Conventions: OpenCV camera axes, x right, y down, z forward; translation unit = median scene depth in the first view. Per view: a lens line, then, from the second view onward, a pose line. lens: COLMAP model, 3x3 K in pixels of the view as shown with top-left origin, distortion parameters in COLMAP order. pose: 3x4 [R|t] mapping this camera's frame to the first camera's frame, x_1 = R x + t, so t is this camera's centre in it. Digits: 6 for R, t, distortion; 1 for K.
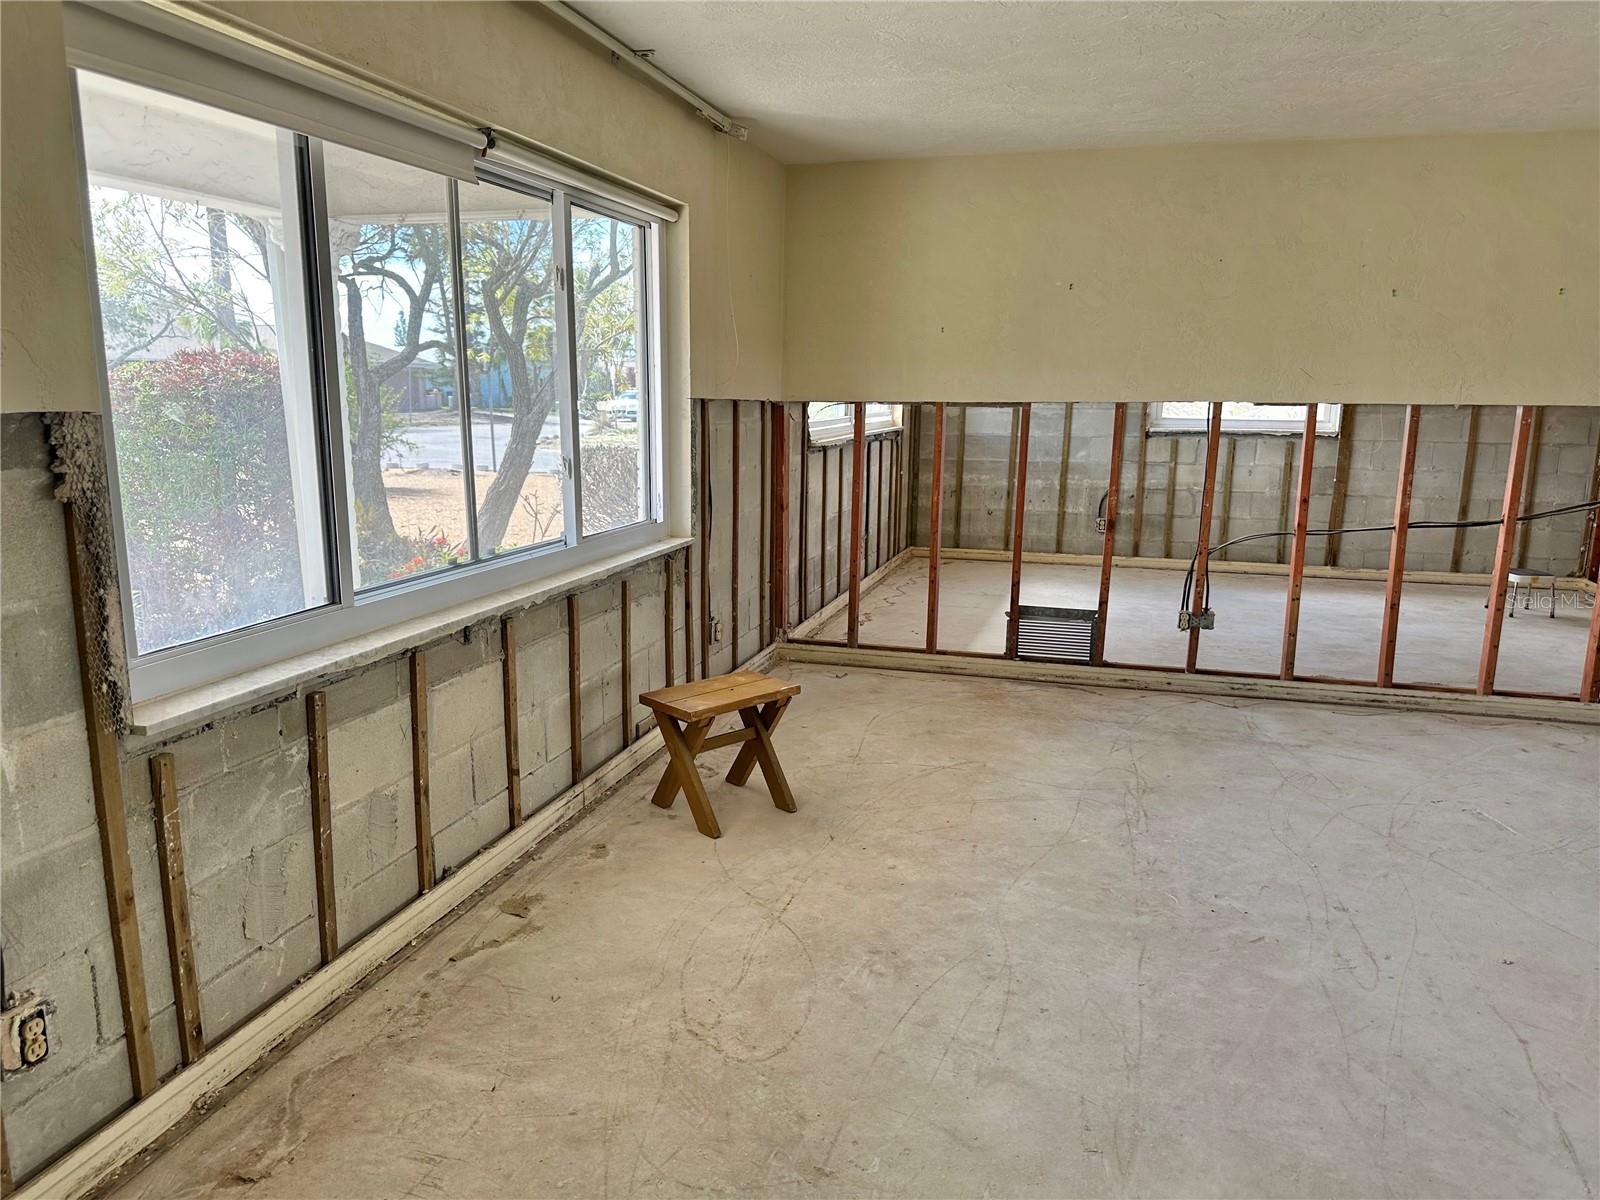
lens RADIAL K [[1127.7, 0, 800.0], [0, 1127.7, 600.0], [0, 0, 1]] dist [0.090905, -0.121845]
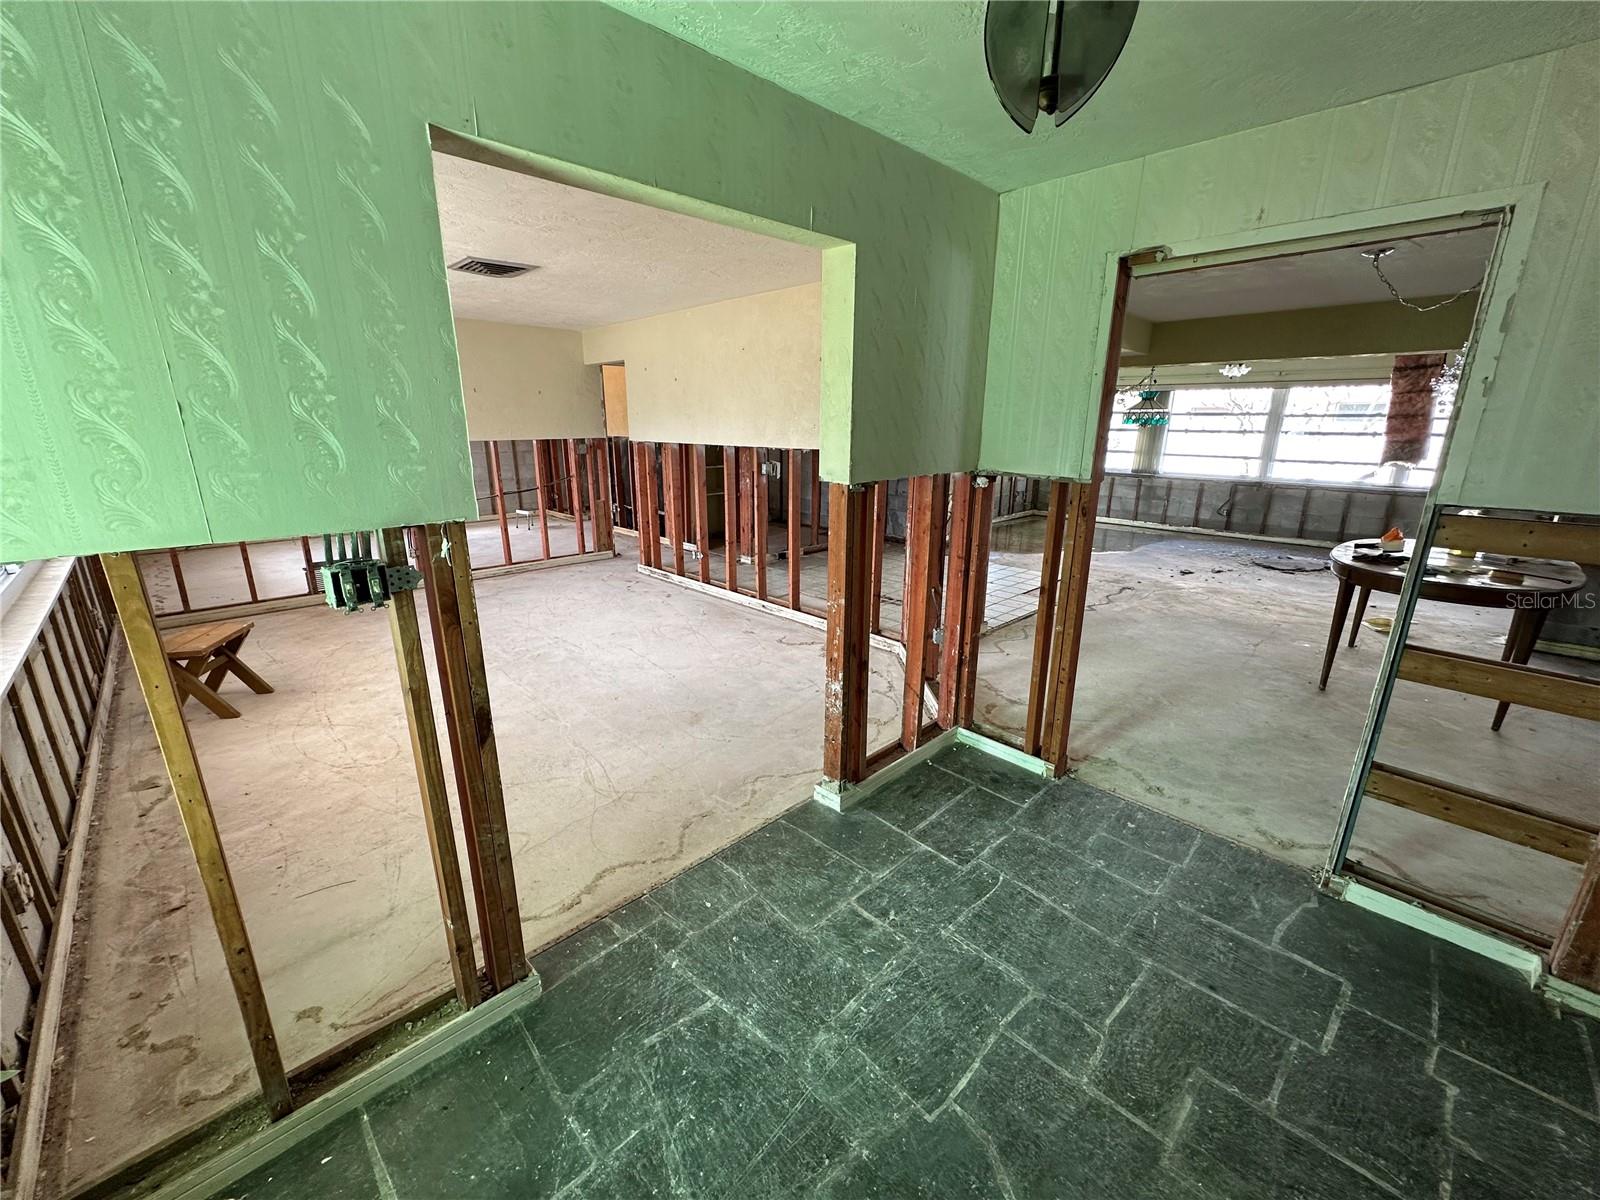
lens RADIAL K [[640.2, 0, 786.7], [0, 640.2, 595.6], [0, 0, 1]] dist [-0.001390, -0.000021]
pose [[0.516769, -0.238763, 0.822157, -0.276213], [0.163954, 0.970149, 0.178689, -0.003301], [-0.840279, 0.042455, 0.540490, -0.160855]]
